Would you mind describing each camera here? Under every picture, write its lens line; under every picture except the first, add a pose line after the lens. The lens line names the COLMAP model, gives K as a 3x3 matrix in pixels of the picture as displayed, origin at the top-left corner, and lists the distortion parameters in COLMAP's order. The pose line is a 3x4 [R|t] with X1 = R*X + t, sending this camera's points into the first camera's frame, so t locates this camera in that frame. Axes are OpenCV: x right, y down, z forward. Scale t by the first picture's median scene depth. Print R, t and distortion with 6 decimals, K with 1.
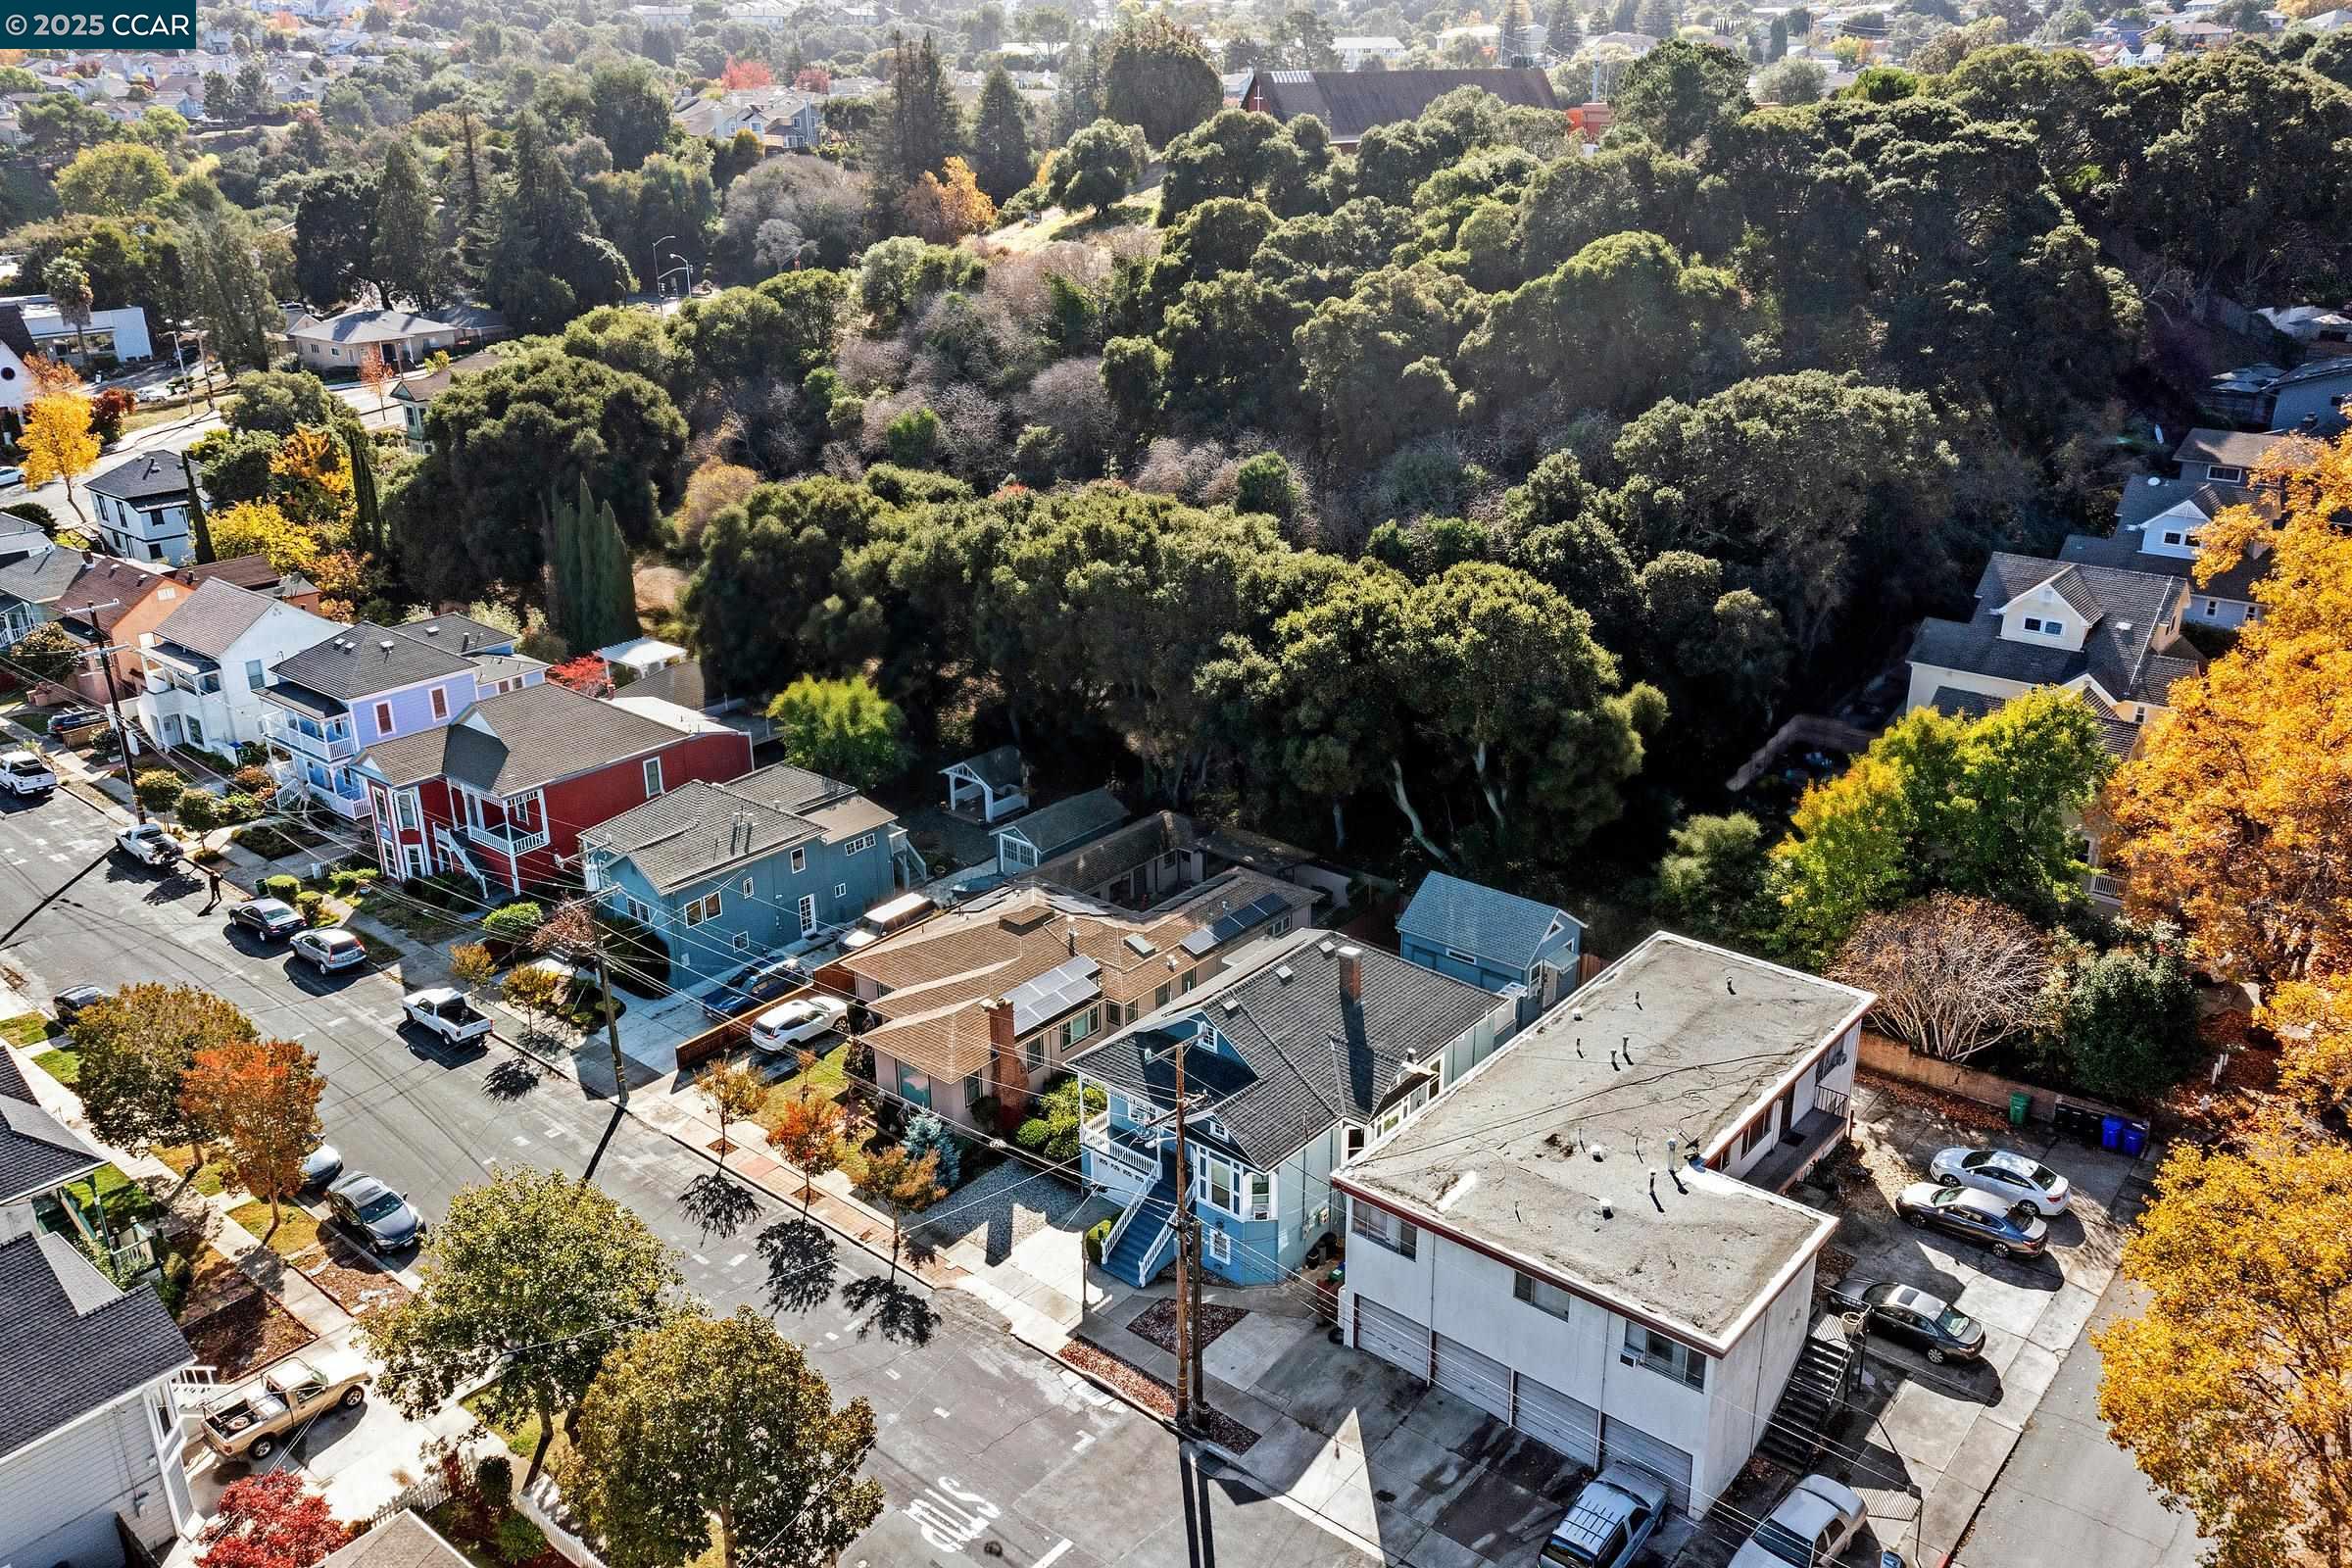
lens RADIAL K [[1839.9, 0, 1176.0], [0, 1839.9, 784.0], [0, 0, 1]] dist [0.040429, 0.006391]
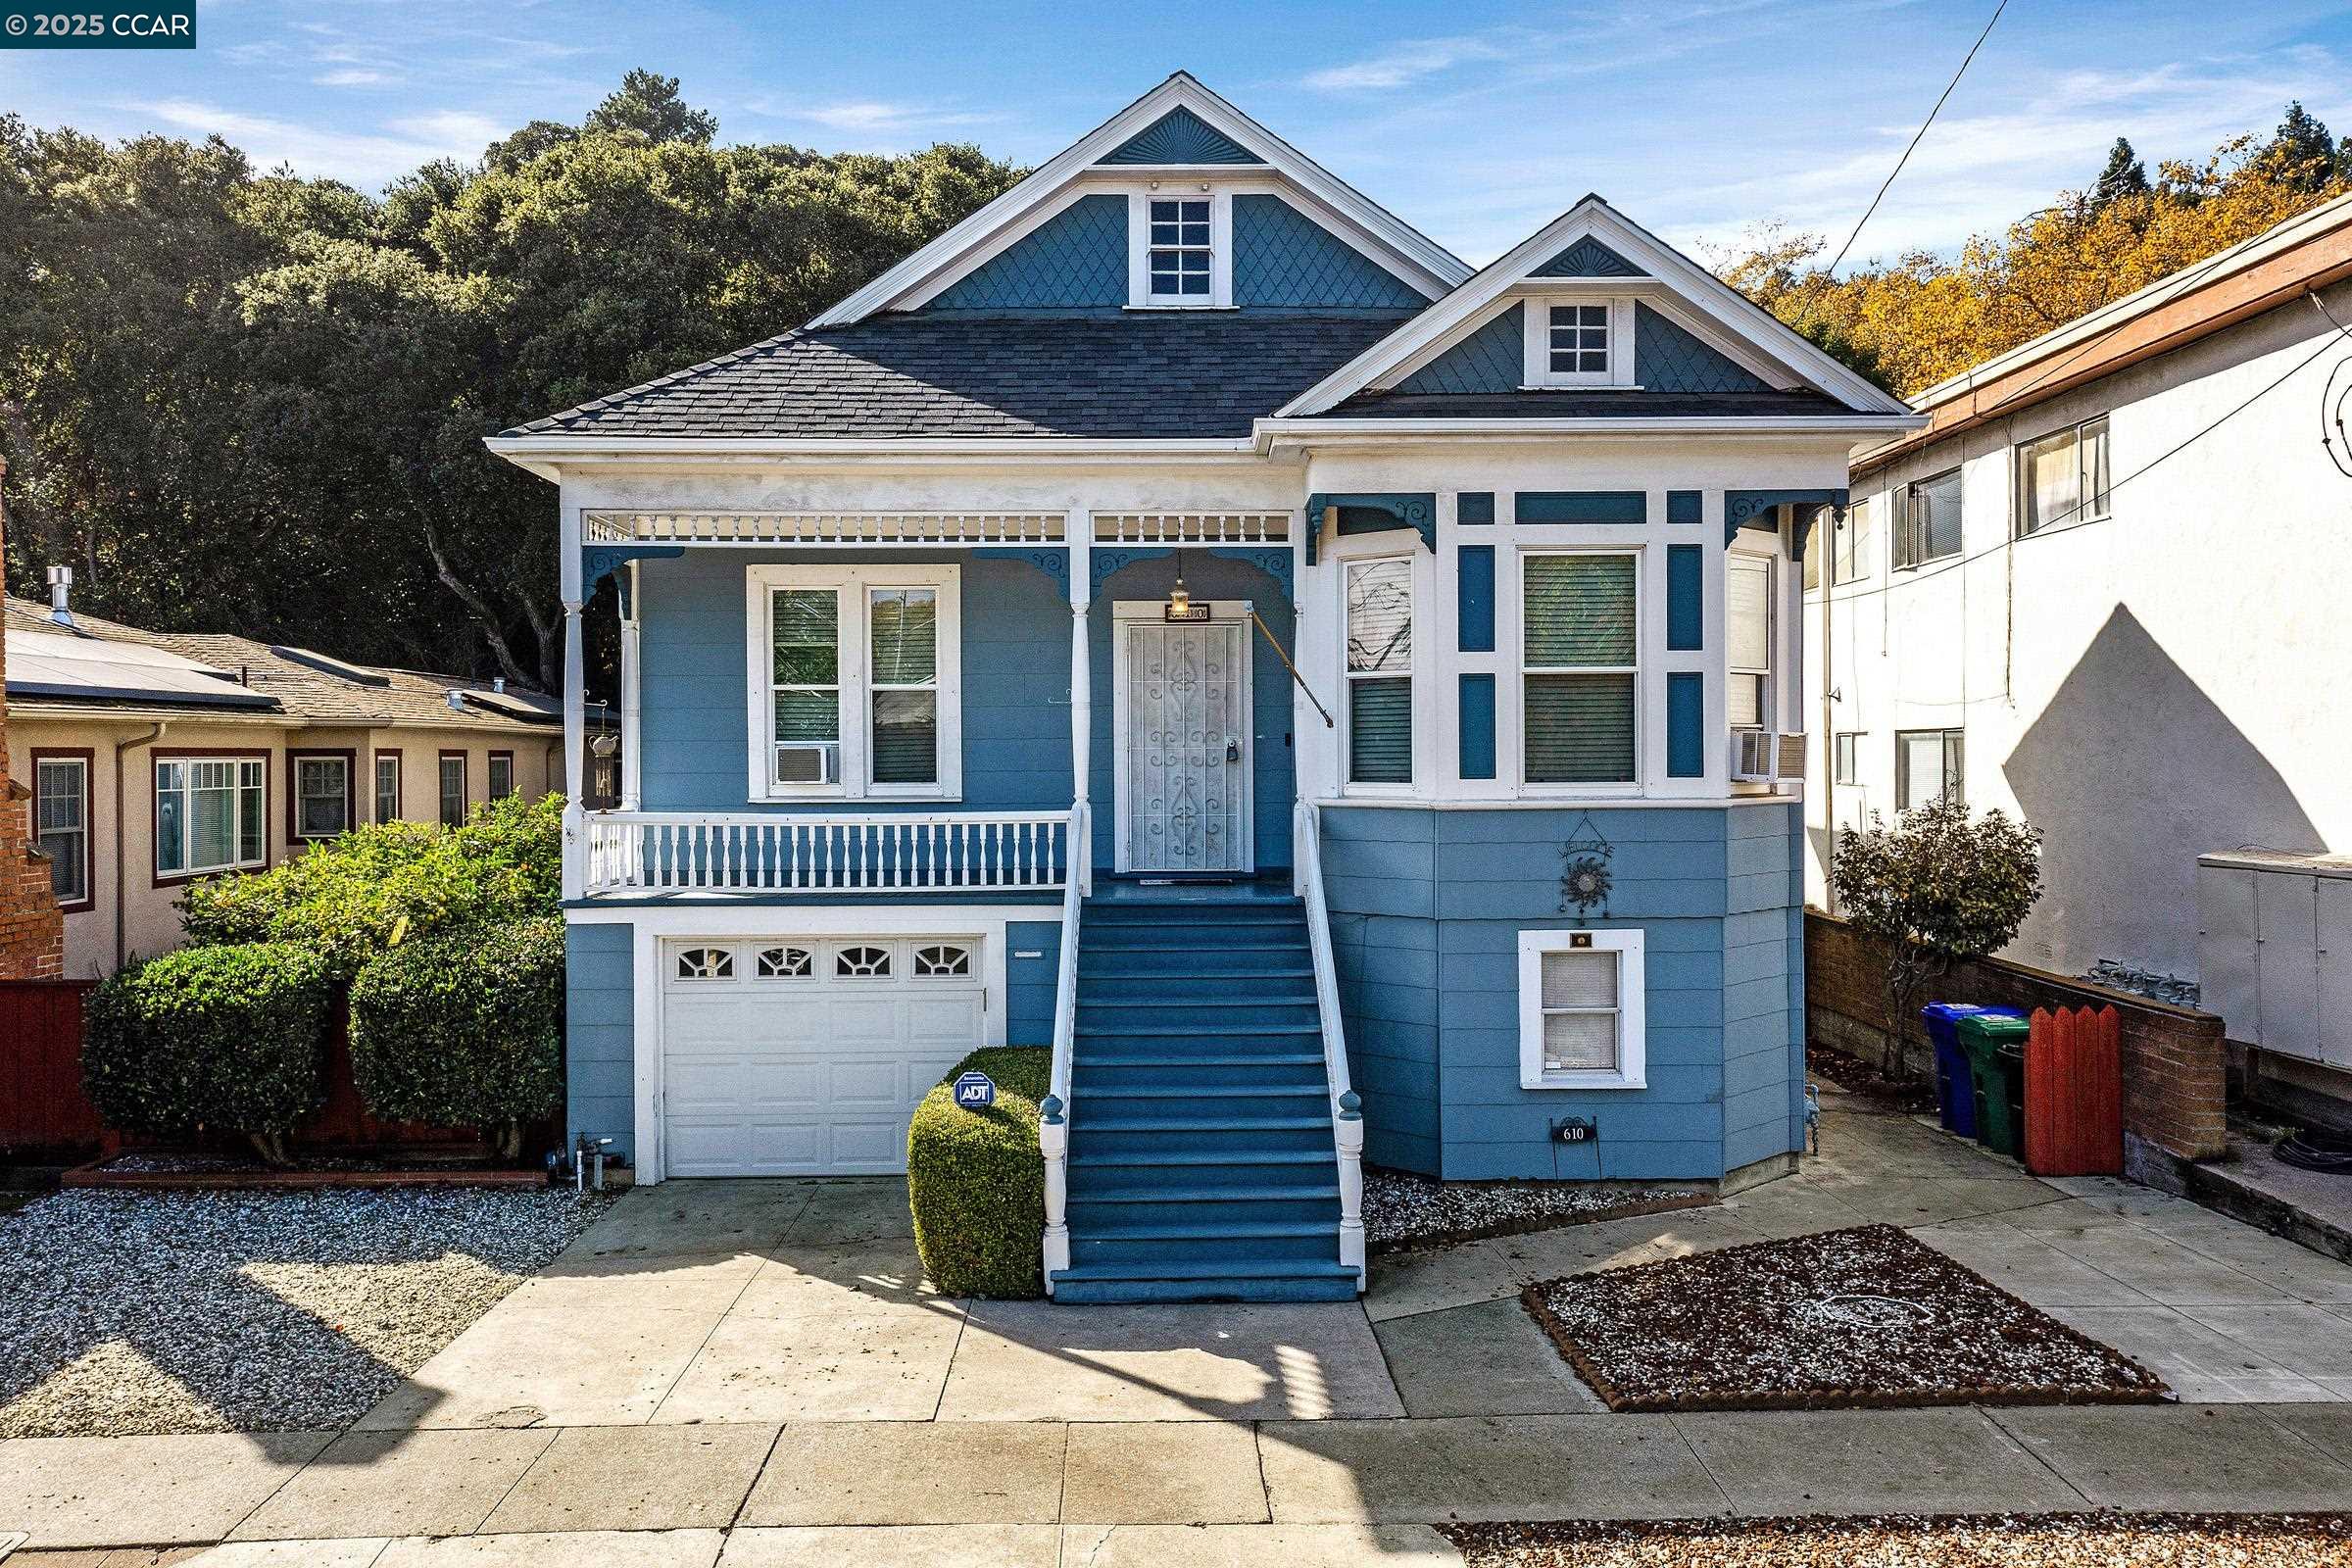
lens RADIAL K [[1853.8, 0, 1177.7], [0, 1853.8, 774.1], [0, 0, 1]] dist [0.040235, -0.004514]
pose [[0.751524, -0.004726, 0.659689, -0.116880], [0.241923, 0.932284, -0.268922, 0.217458], [-0.613746, 0.361696, 0.701777, 0.701343]]
